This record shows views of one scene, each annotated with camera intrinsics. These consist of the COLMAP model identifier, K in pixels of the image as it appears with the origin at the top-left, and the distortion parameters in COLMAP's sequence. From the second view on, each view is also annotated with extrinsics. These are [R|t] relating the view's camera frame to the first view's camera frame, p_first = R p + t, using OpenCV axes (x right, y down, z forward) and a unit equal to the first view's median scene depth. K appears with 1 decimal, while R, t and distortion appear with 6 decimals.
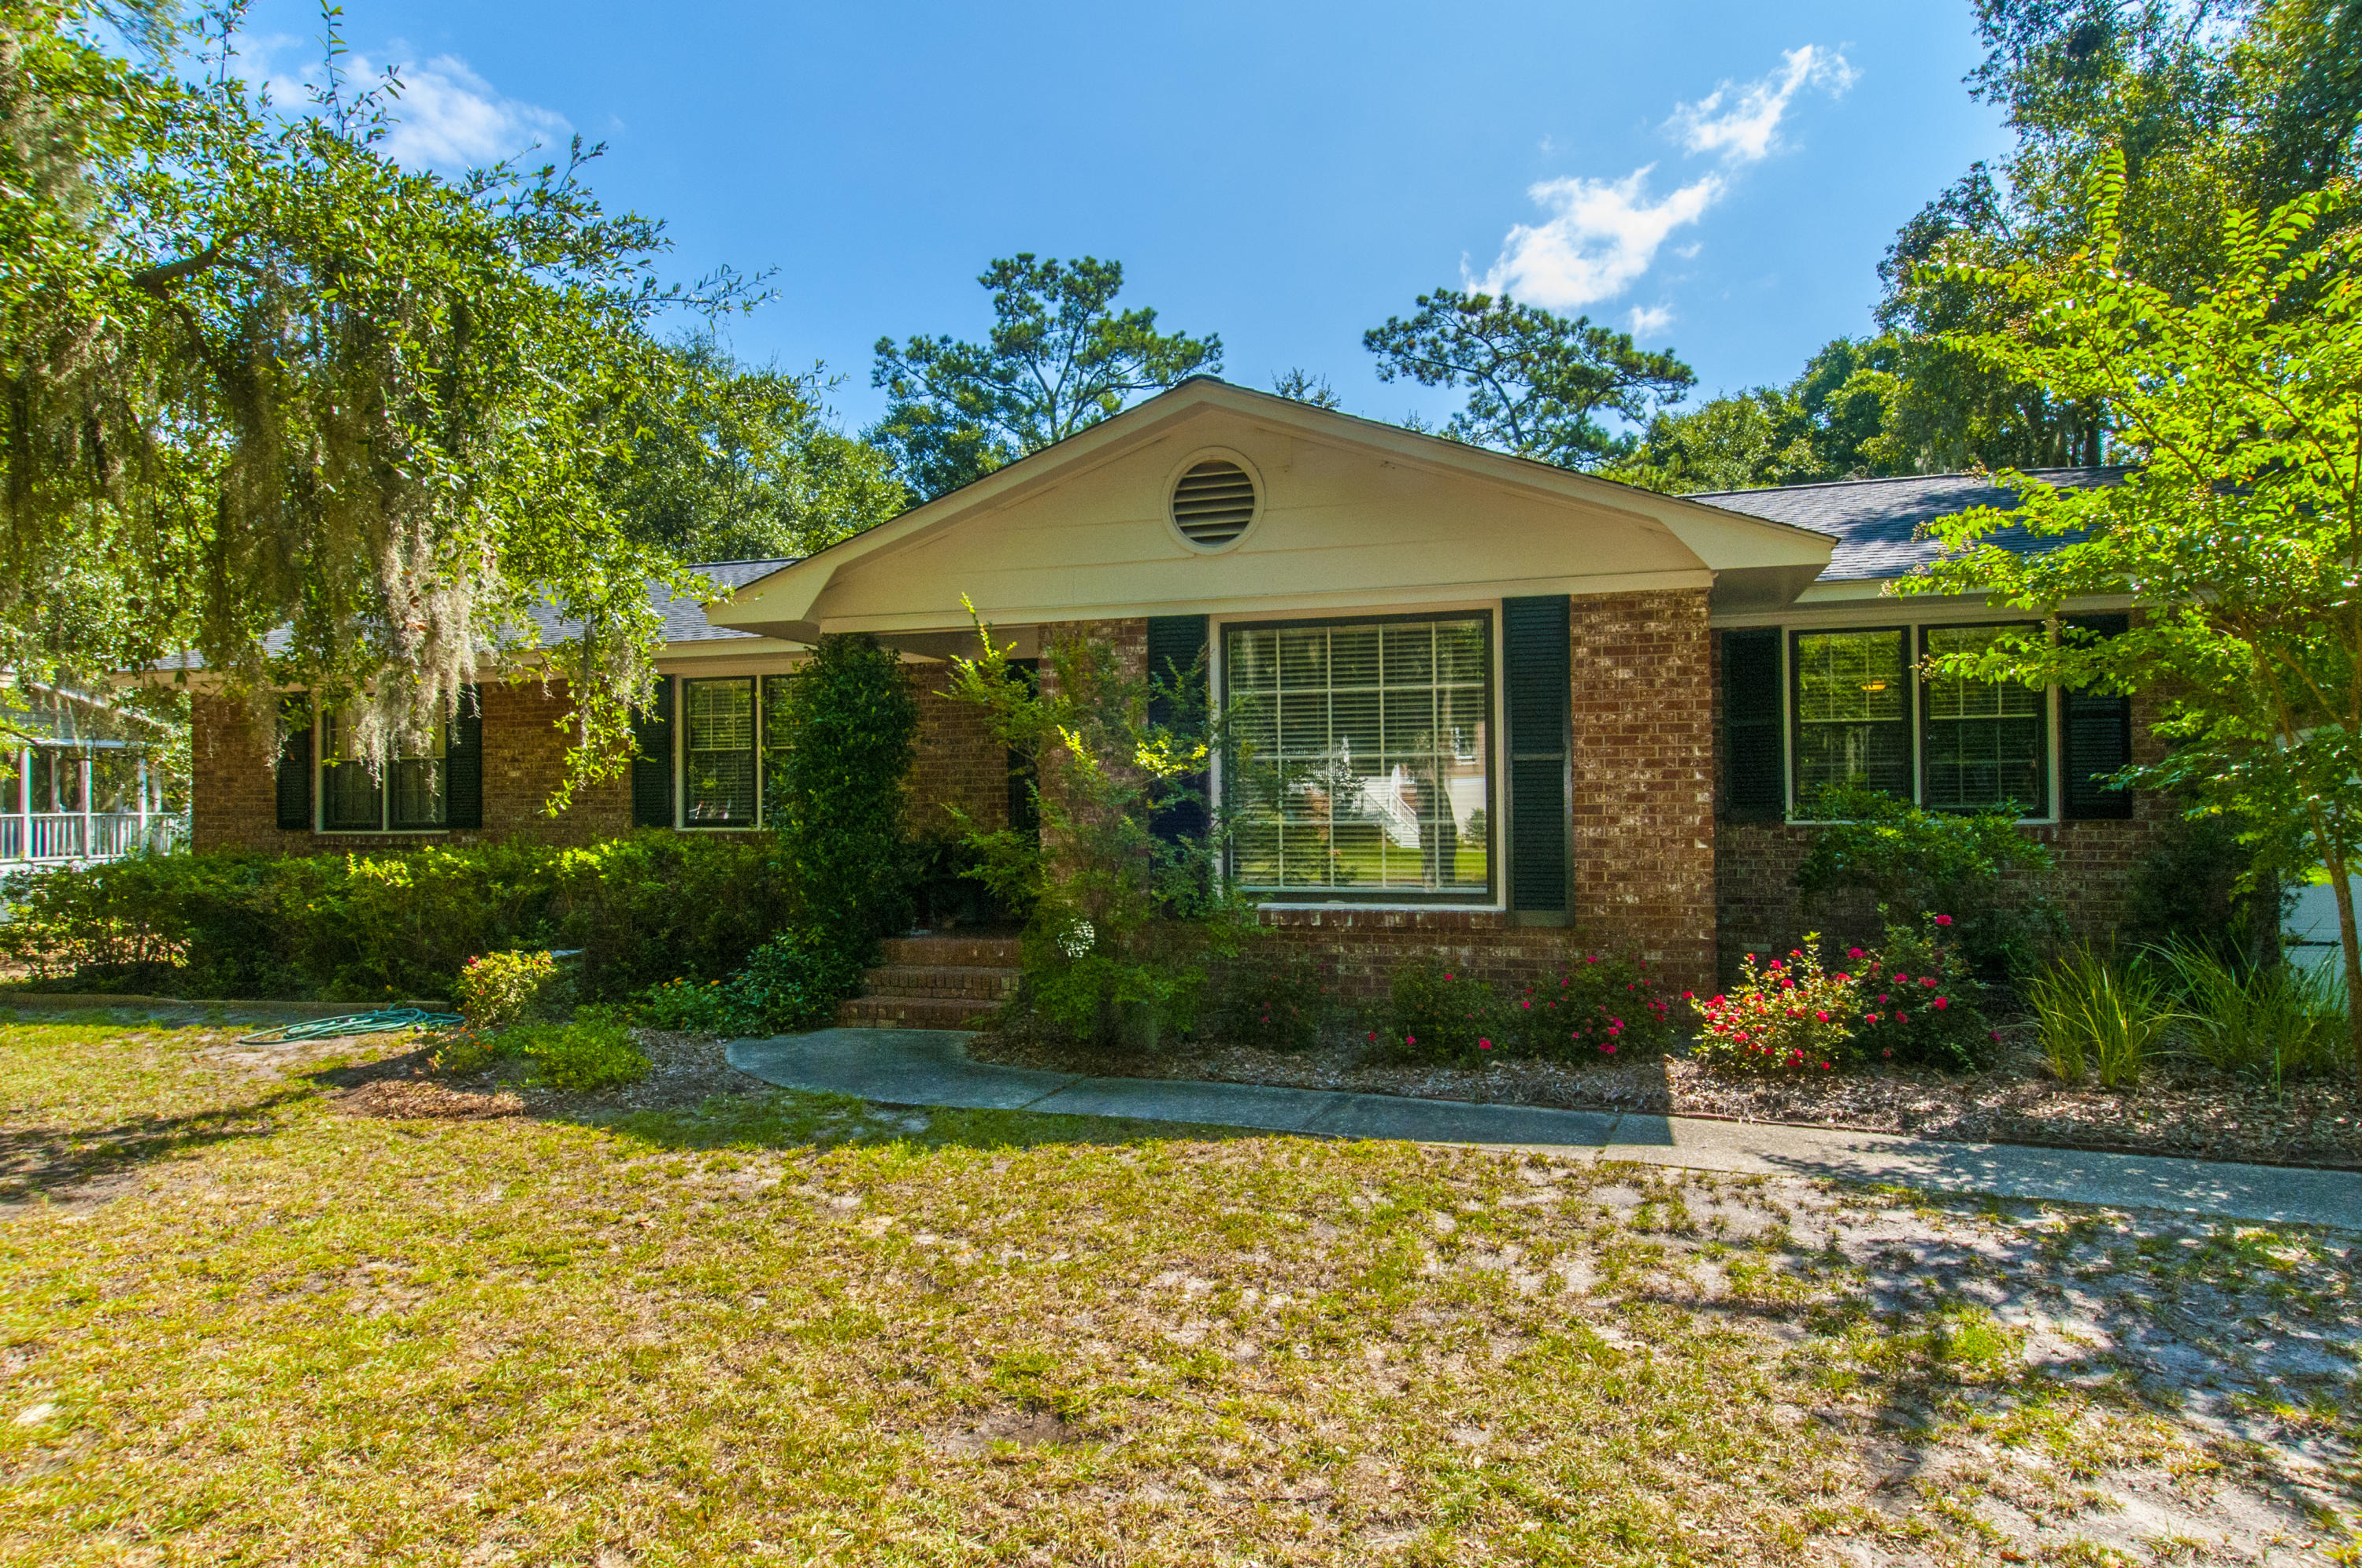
lens RADIAL K [[1345.3, 0, 1213.0], [0, 1345.3, 789.0], [0, 0, 1]] dist [0.014956, -0.021130]
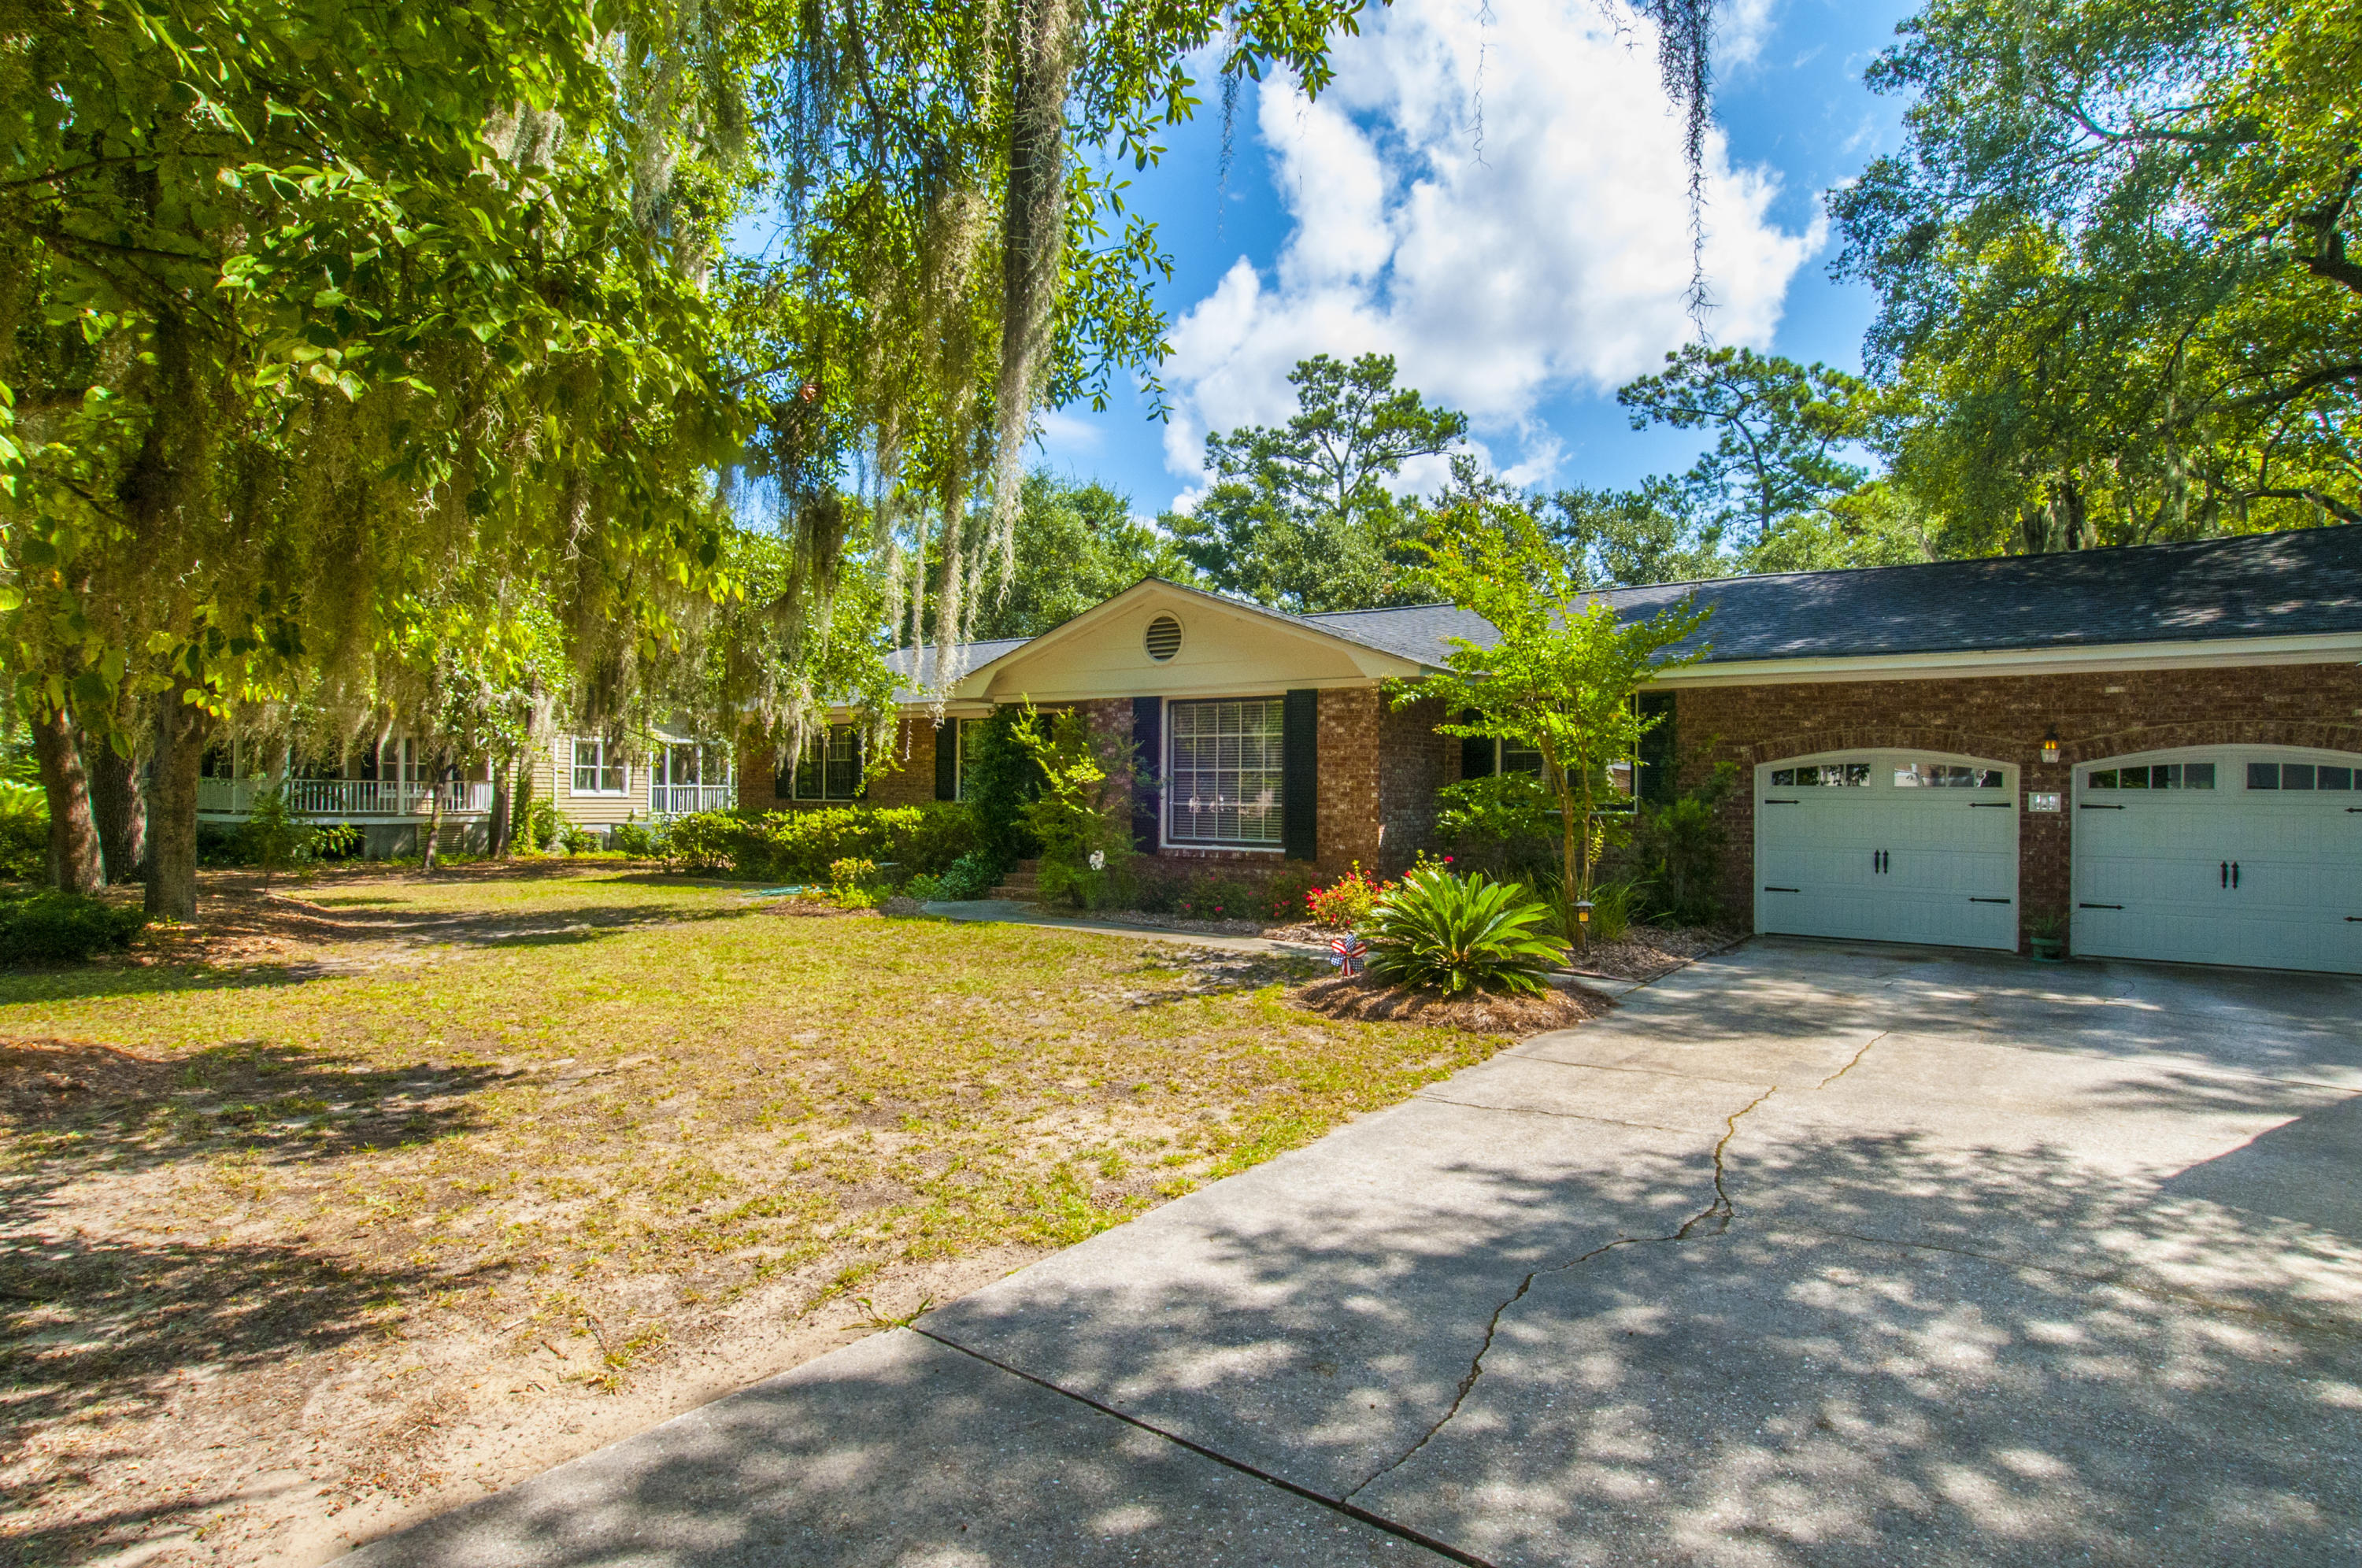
lens RADIAL K [[1218.0, 0, 1209.4], [0, 1218.0, 792.5], [0, 0, 1]] dist [0.017554, -0.019619]
pose [[0.952236, 0.018387, -0.304808, 0.120275], [-0.014012, 0.999765, 0.016535, -0.004128], [0.305041, -0.011475, 0.952270, -0.130789]]
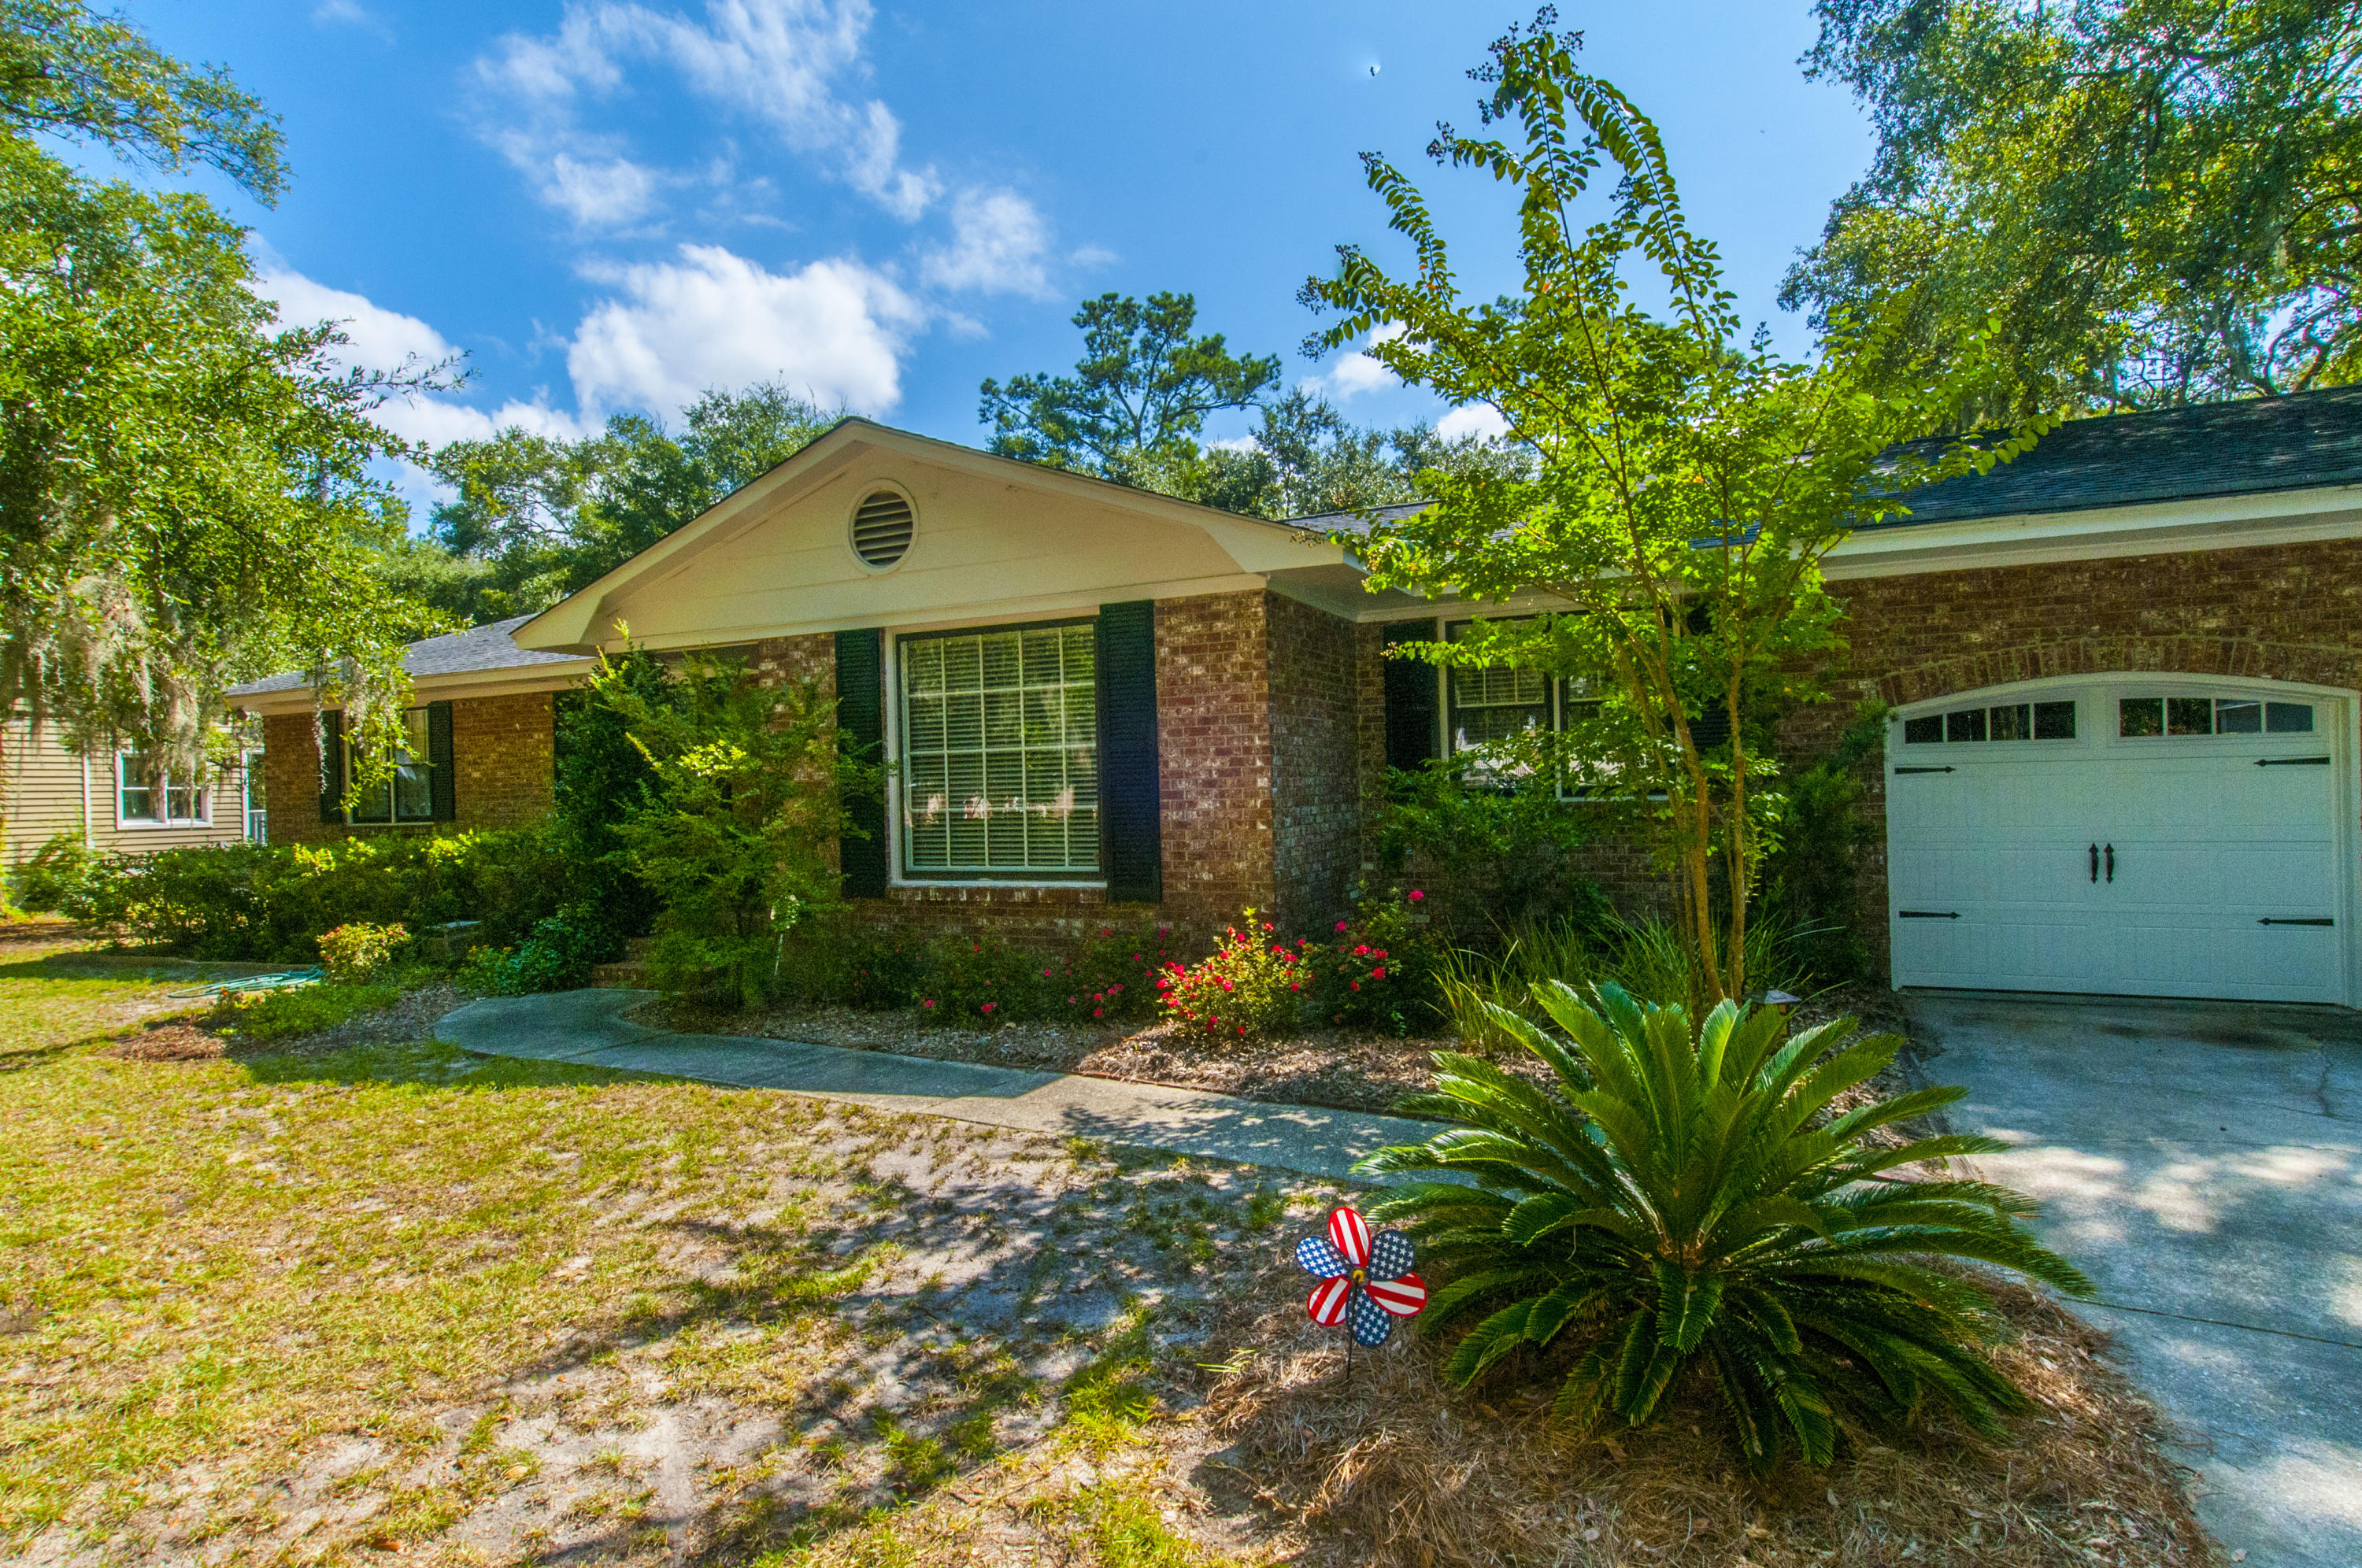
lens RADIAL K [[1218.0, 0, 1209.4], [0, 1218.0, 792.5], [0, 0, 1]] dist [0.017554, -0.019619]
pose [[0.989368, -0.016327, -0.144514, 0.083188], [0.019066, 0.999663, 0.017594, -0.000681], [0.144178, -0.020162, 0.989346, 0.003876]]
